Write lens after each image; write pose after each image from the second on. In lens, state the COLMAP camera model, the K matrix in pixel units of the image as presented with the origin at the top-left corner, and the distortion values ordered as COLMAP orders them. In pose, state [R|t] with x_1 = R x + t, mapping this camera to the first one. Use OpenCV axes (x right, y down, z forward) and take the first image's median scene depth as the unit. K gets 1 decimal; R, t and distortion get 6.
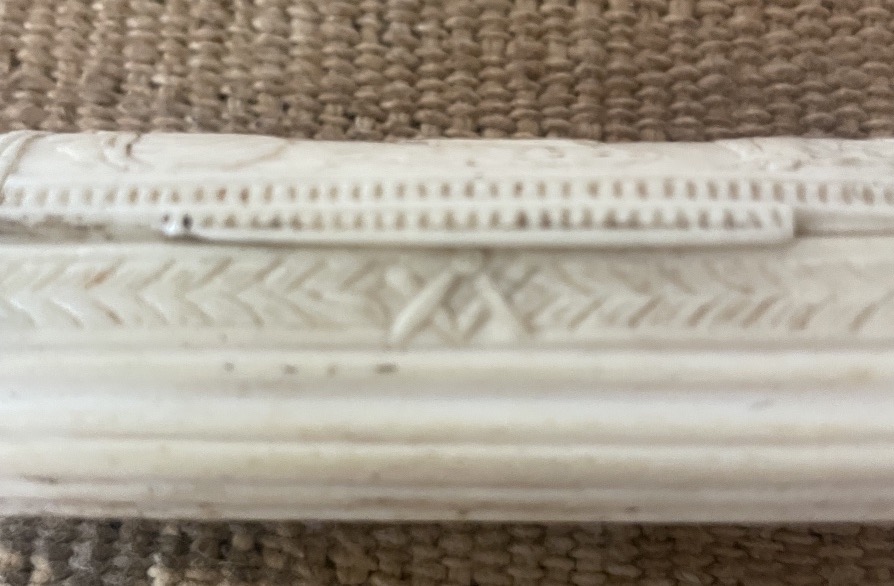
lens RADIAL K [[709.9, 0, 448.5], [0, 709.9, 294.5], [0, 0, 1]] dist [0.019137, -0.004049]
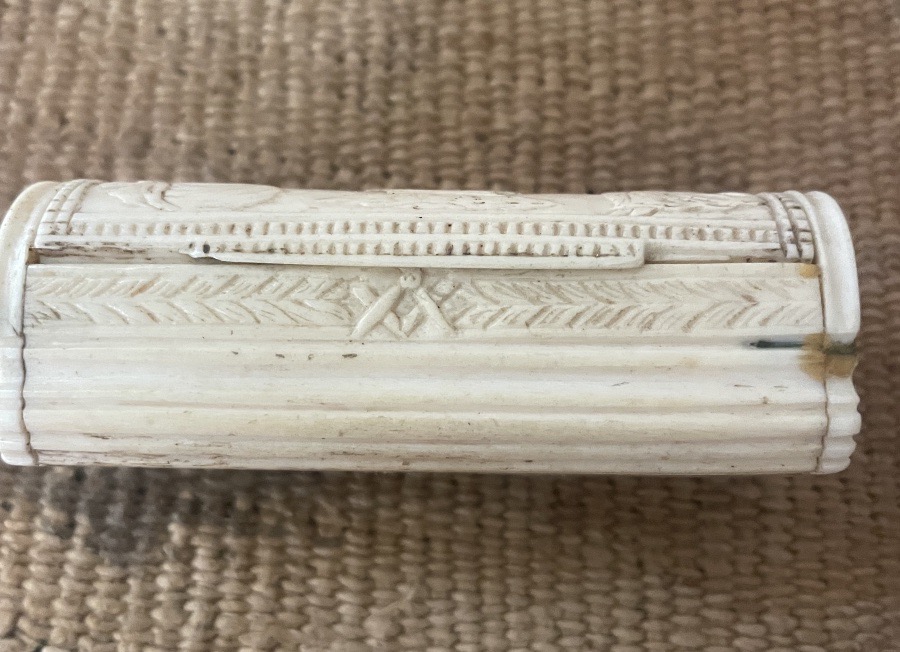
lens RADIAL K [[694.9, 0, 449.4], [0, 694.9, 325.9], [0, 0, 1]] dist [0.034820, -0.003211]
pose [[0.999948, 0.009849, 0.002674, 0.070473], [-0.009822, 0.999902, -0.009982, 0.039736], [-0.002772, 0.009955, 0.999947, -0.246430]]
